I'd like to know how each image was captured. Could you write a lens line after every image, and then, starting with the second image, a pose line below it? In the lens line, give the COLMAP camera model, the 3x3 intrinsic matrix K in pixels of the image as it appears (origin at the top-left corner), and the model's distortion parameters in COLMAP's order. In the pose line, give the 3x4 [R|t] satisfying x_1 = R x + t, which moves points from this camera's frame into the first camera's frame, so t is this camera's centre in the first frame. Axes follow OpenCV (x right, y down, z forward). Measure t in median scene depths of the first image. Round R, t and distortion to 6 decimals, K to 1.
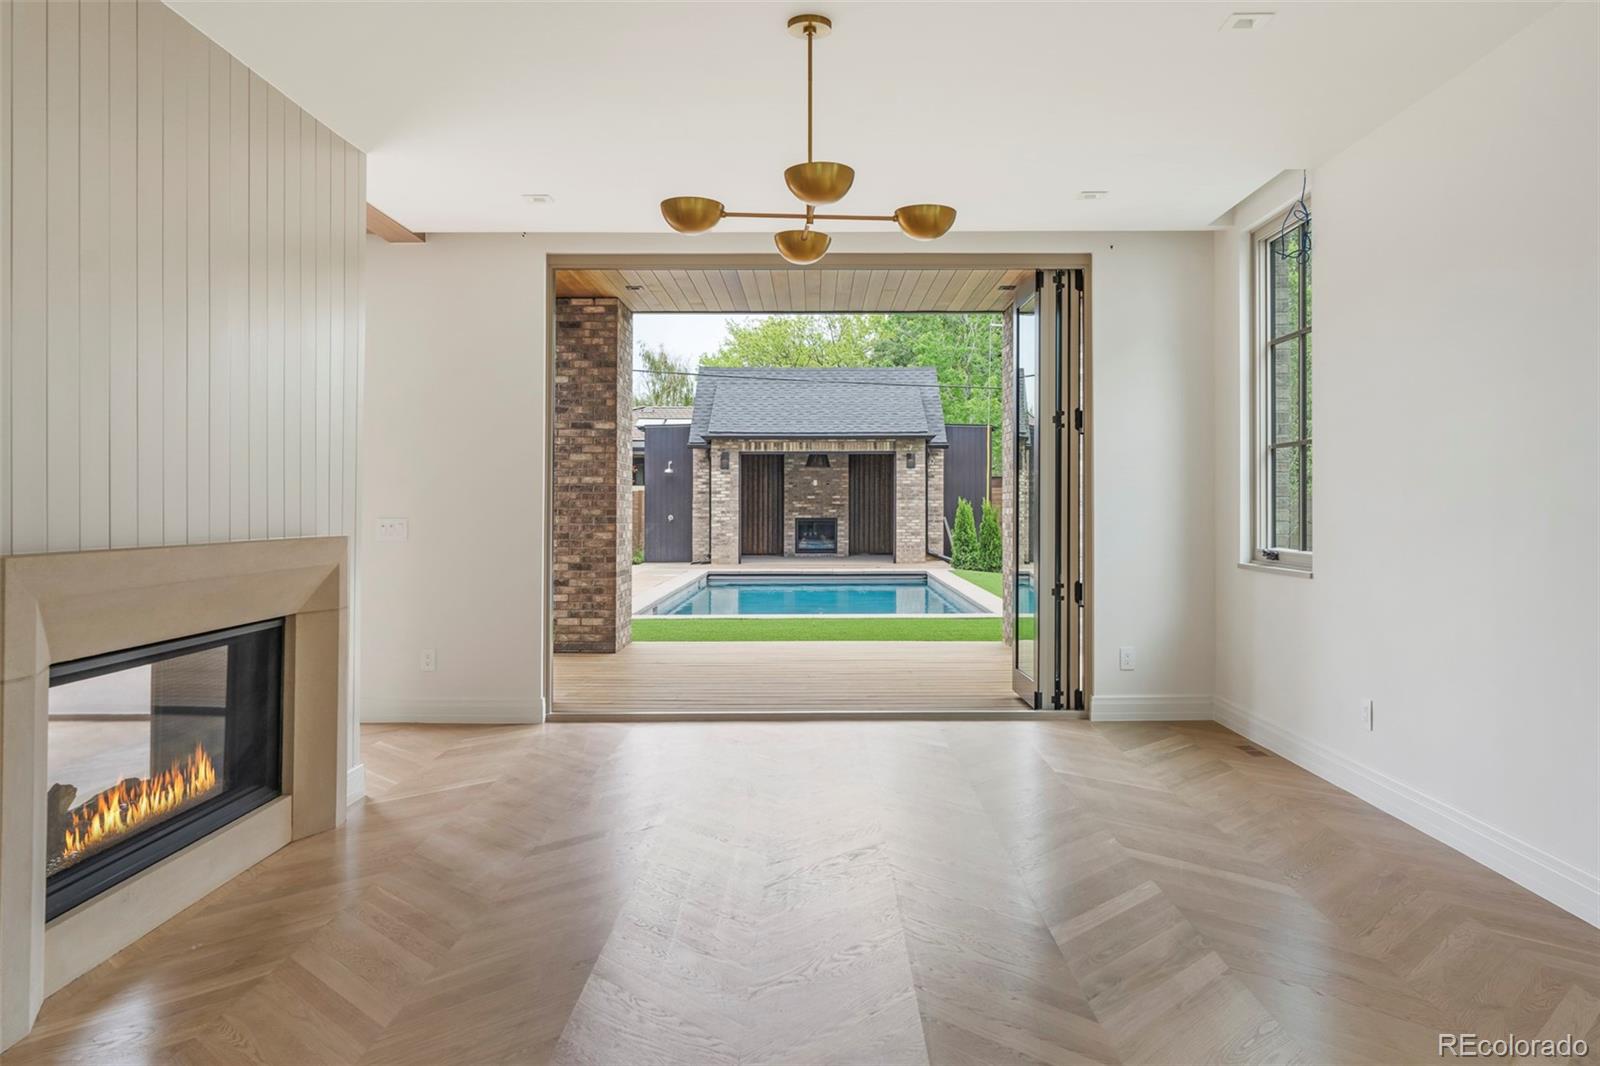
lens RADIAL K [[1075.3, 0, 845.0], [0, 1075.3, 499.5], [0, 0, 1]] dist [-0.028386, -0.005234]
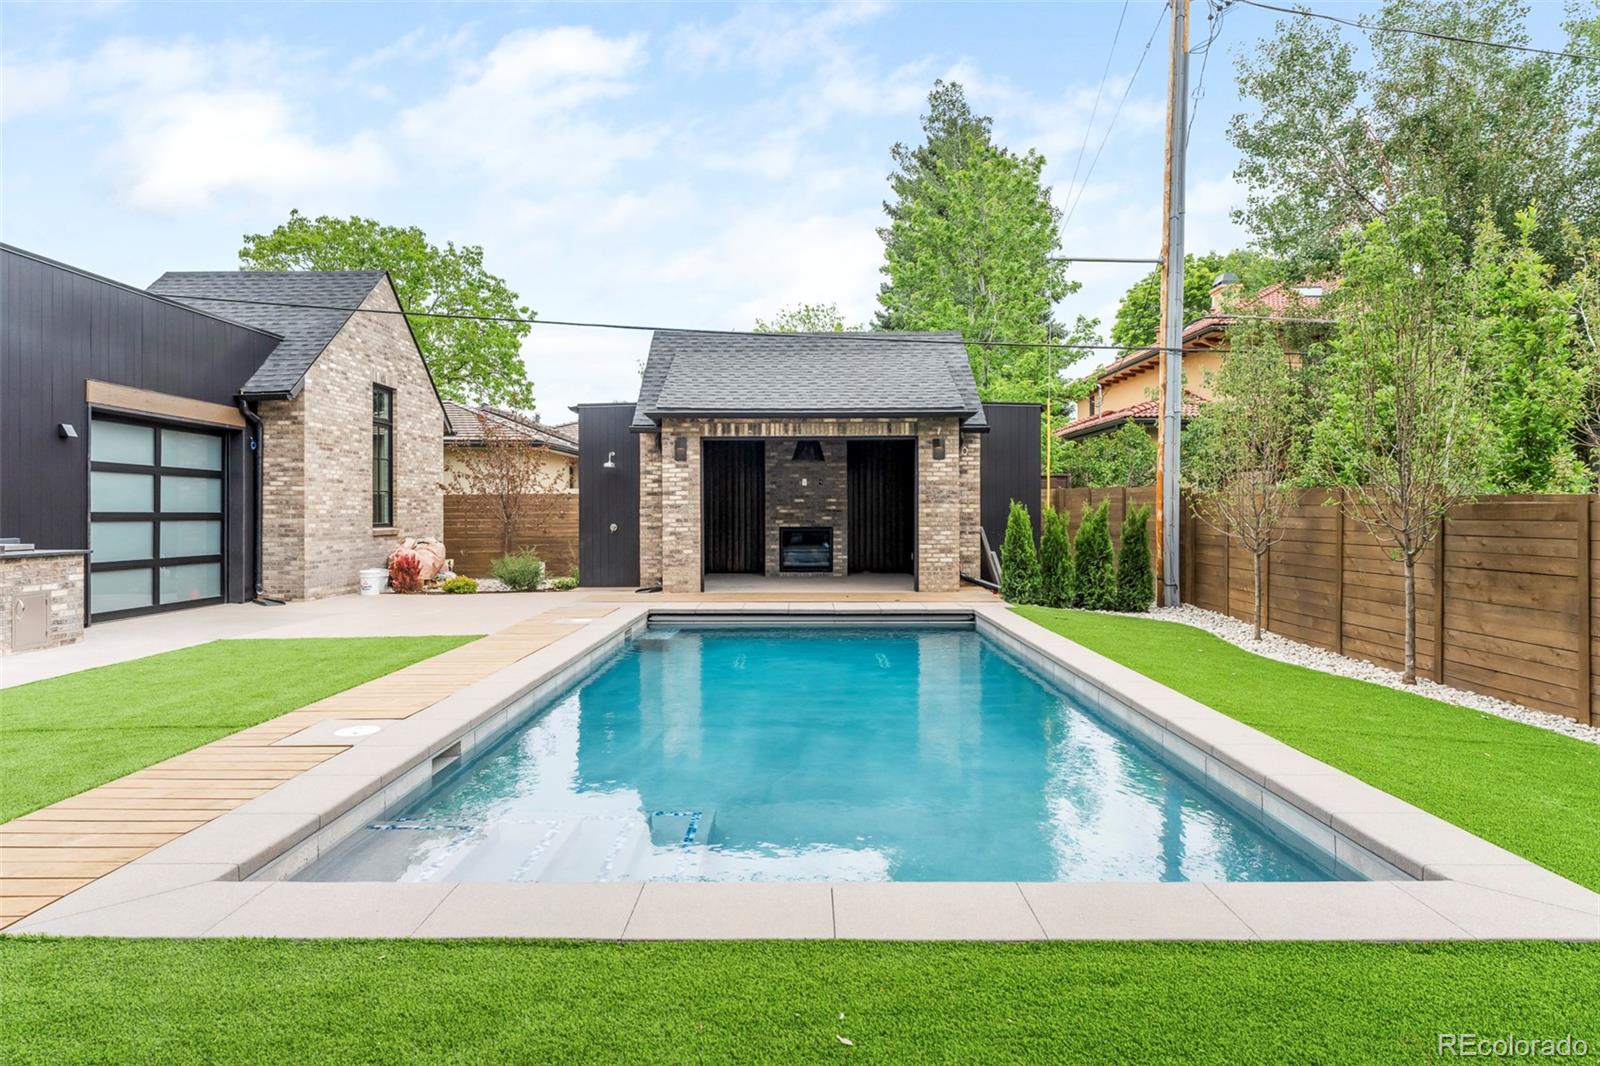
lens RADIAL K [[904.4, 0, 801.3], [0, 904.4, 519.8], [0, 0, 1]] dist [-0.001717, -0.000059]
pose [[0.999675, -0.000015, -0.025503, -0.015272], [0.000427, 0.999869, 0.016155, 0.001645], [0.025500, -0.016161, 0.999544, 0.390646]]
